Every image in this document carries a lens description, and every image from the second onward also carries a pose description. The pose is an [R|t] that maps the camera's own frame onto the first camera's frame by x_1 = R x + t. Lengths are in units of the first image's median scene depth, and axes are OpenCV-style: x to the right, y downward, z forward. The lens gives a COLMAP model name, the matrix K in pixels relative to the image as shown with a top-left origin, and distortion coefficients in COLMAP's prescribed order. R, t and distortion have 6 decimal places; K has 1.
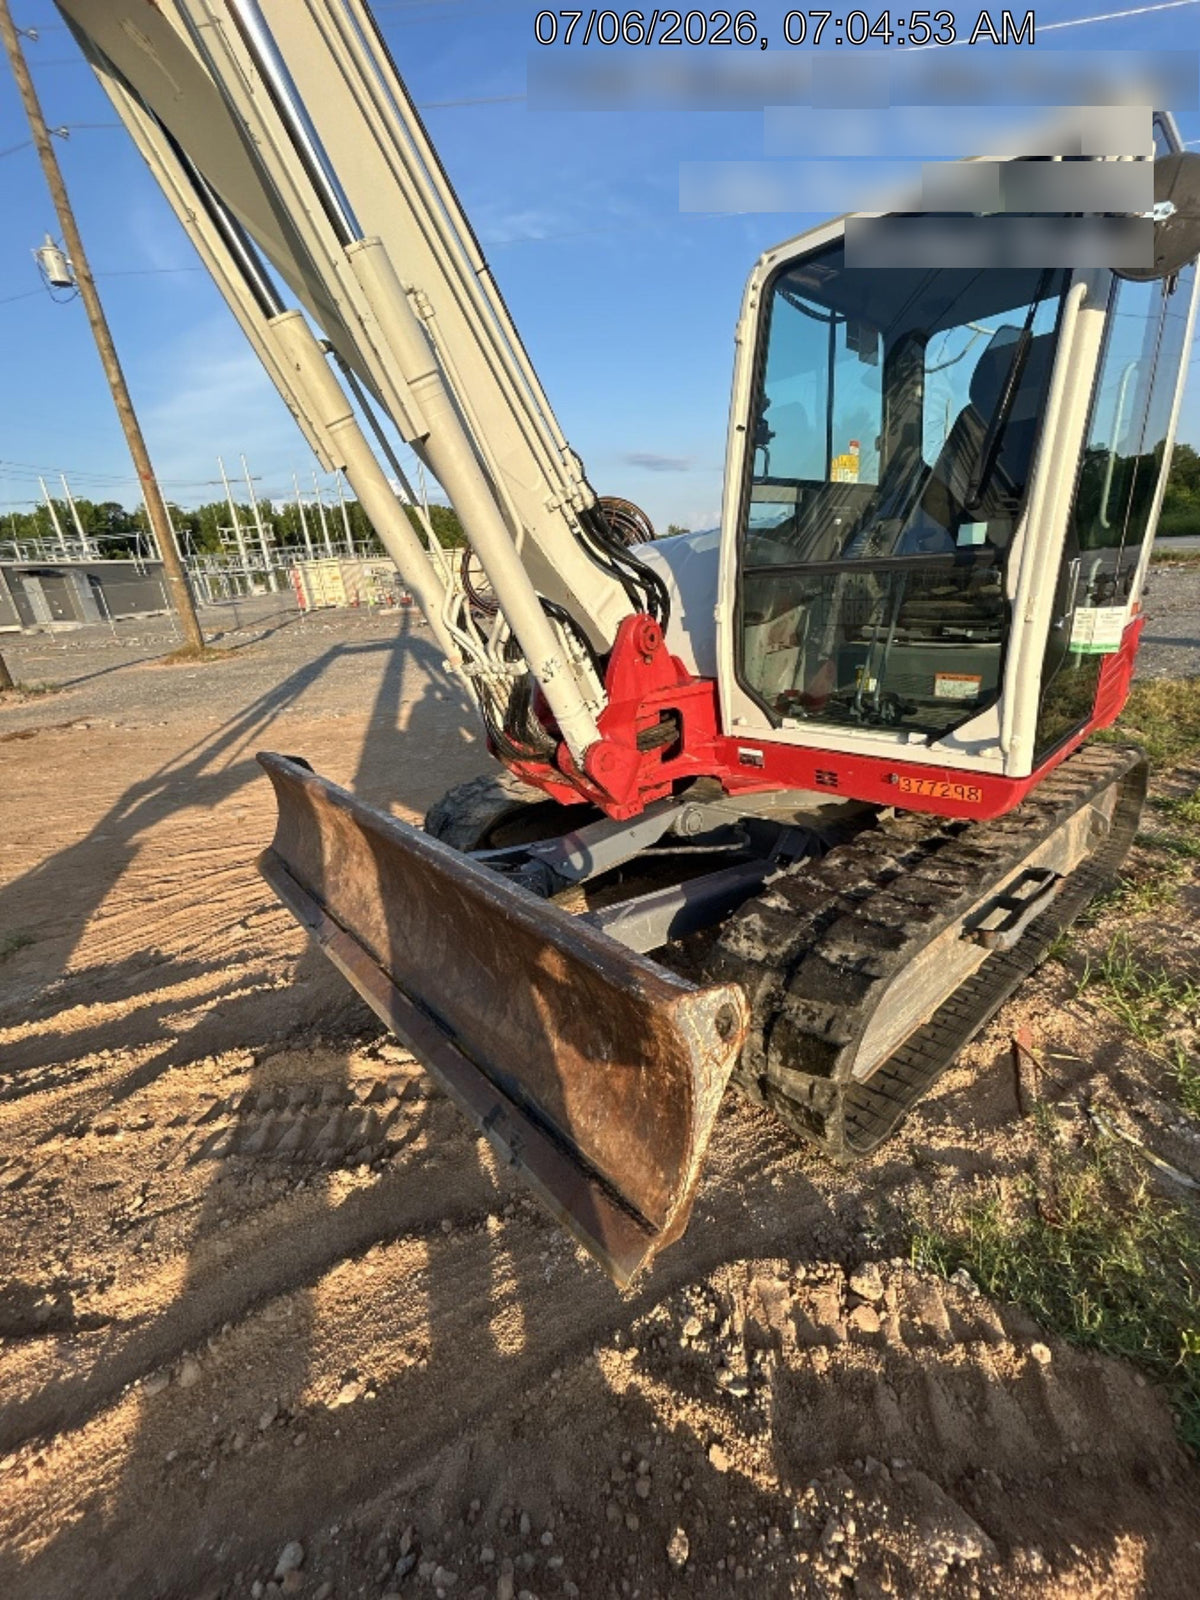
lens RADIAL K [[649.2, 0, 600.0], [0, 649.2, 800.0], [0, 0, 1]] dist [0.003522, -0.000349]
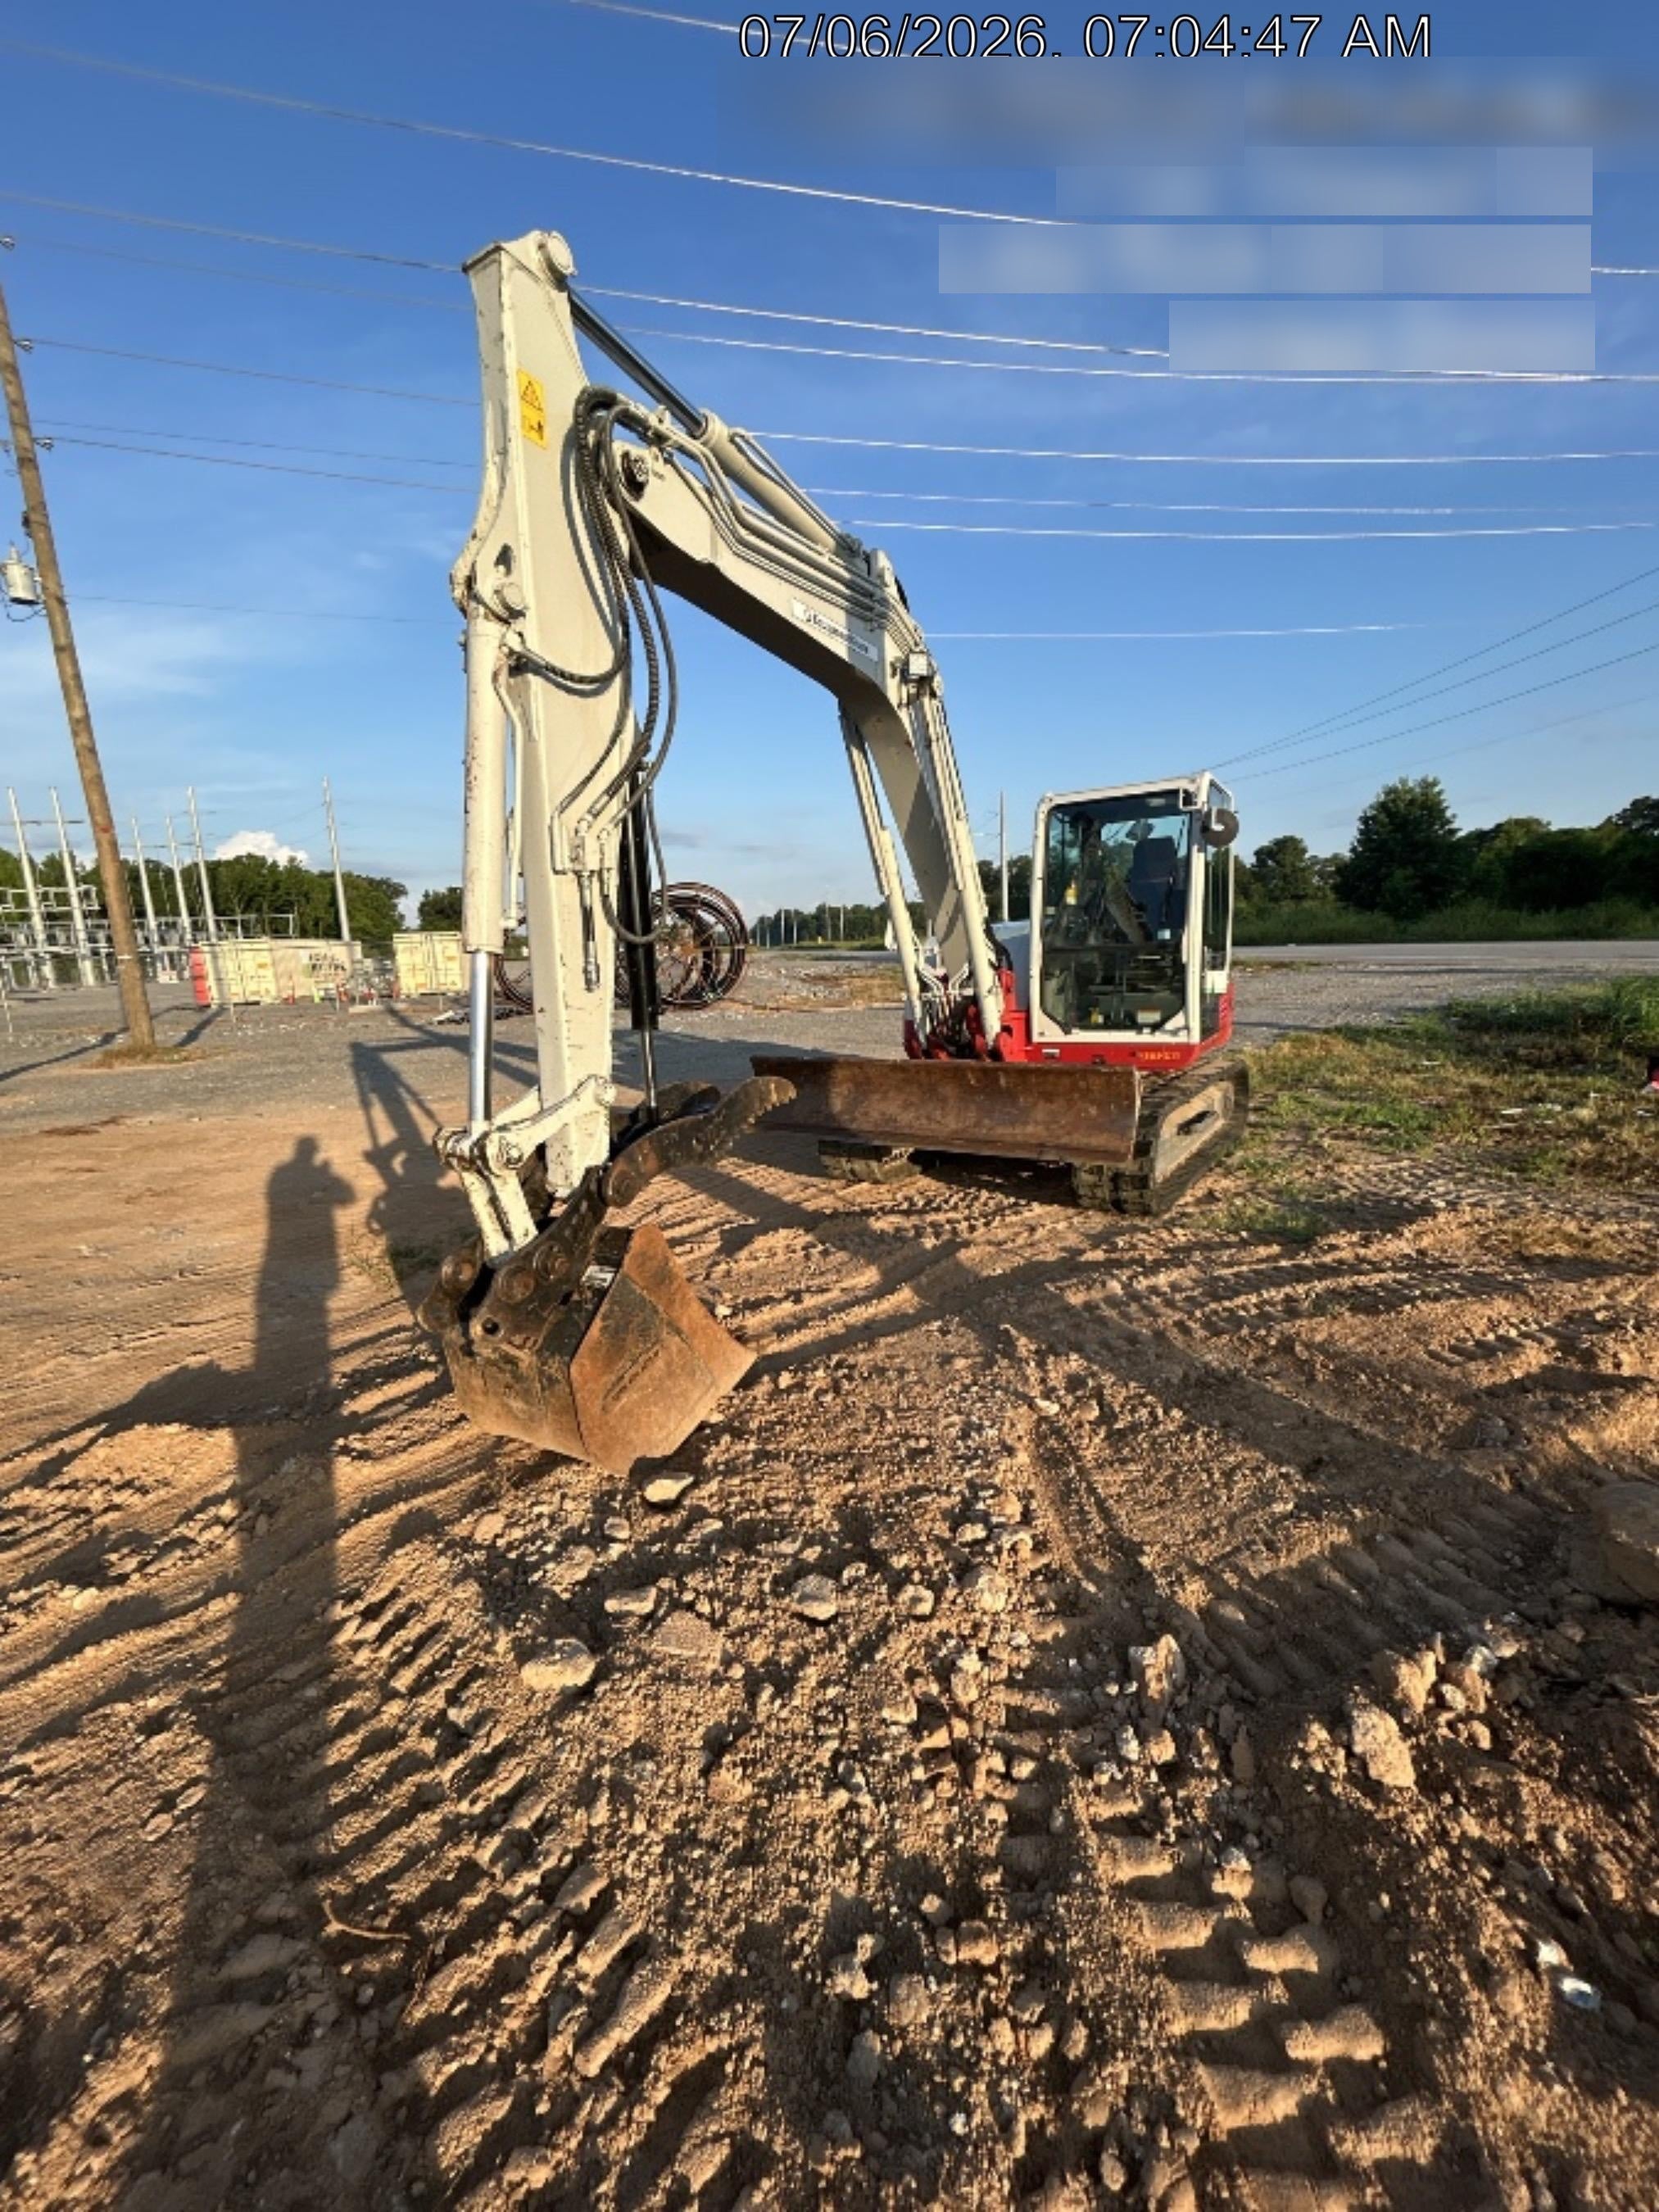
lens RADIAL K [[897.5, 0, 829.5], [0, 897.5, 1106.0], [0, 0, 1]] dist [0.003522, -0.000349]
pose [[0.965120, -0.011166, 0.261571, -0.952706], [0.060809, 0.981328, -0.182479, 0.465720], [-0.254649, 0.192020, 0.947777, -1.070806]]
